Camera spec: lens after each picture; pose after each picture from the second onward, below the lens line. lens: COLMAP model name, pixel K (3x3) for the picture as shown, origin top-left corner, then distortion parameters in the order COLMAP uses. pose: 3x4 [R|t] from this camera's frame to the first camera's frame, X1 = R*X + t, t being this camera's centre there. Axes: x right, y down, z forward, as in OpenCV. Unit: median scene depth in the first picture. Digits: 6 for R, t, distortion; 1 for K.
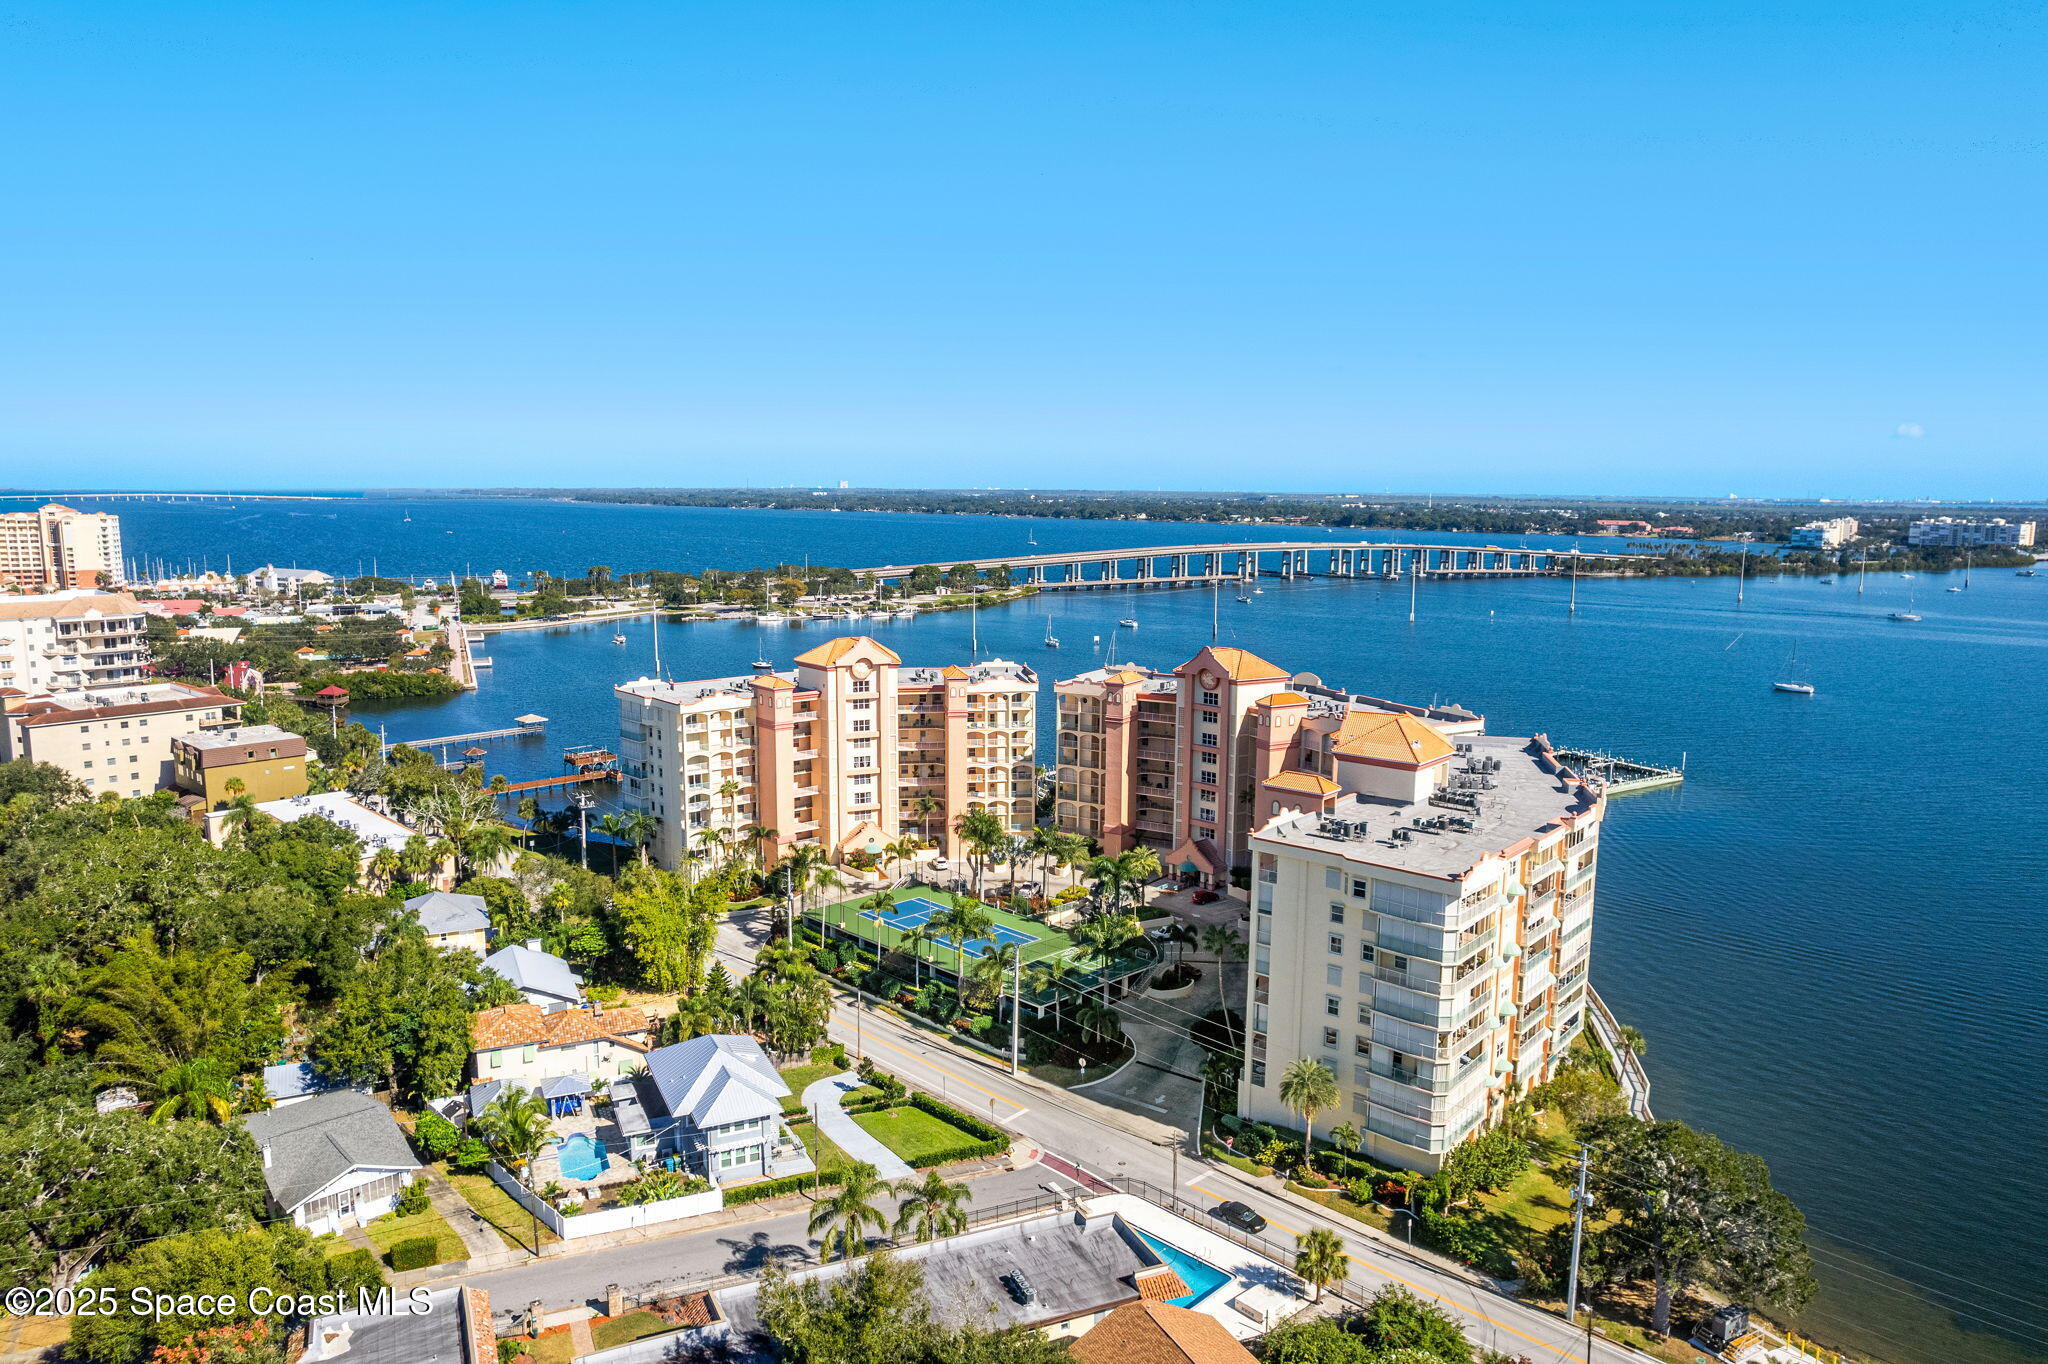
lens RADIAL K [[1325.5, 0, 1024.0], [0, 1325.5, 682.0], [0, 0, 1]] dist [-0.007077, -0.001558]
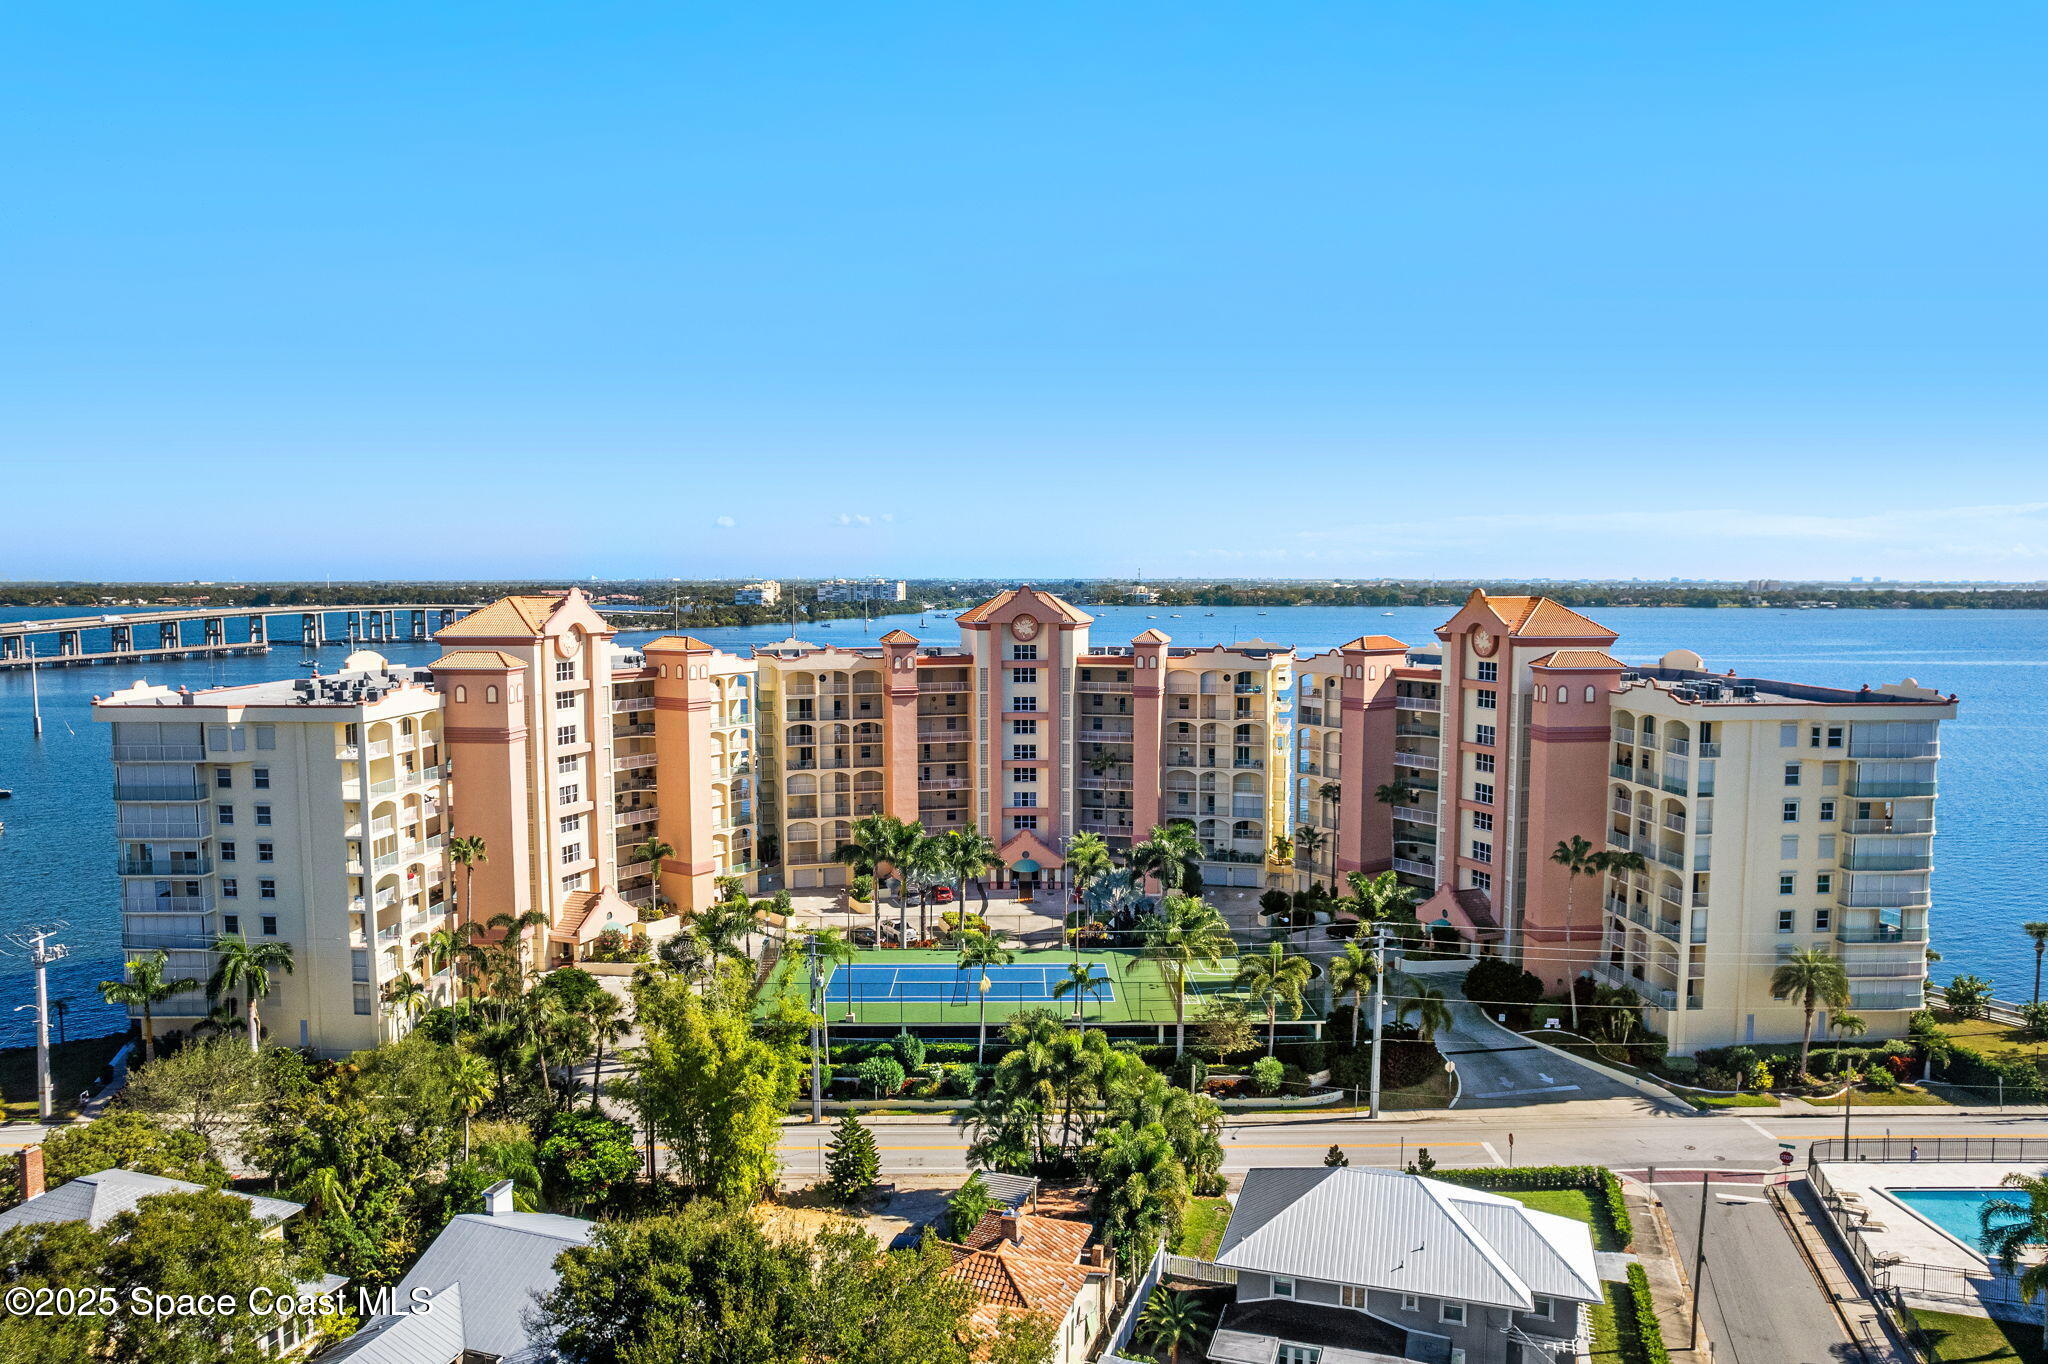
lens RADIAL K [[1325.5, 0, 1024.0], [0, 1325.5, 682.0], [0, 0, 1]] dist [-0.007077, -0.001558]
pose [[0.694310, -0.063970, 0.716828, -0.435937], [0.108109, 0.994010, -0.016008, 0.043210], [-0.711510, 0.088610, 0.697066, 0.441810]]
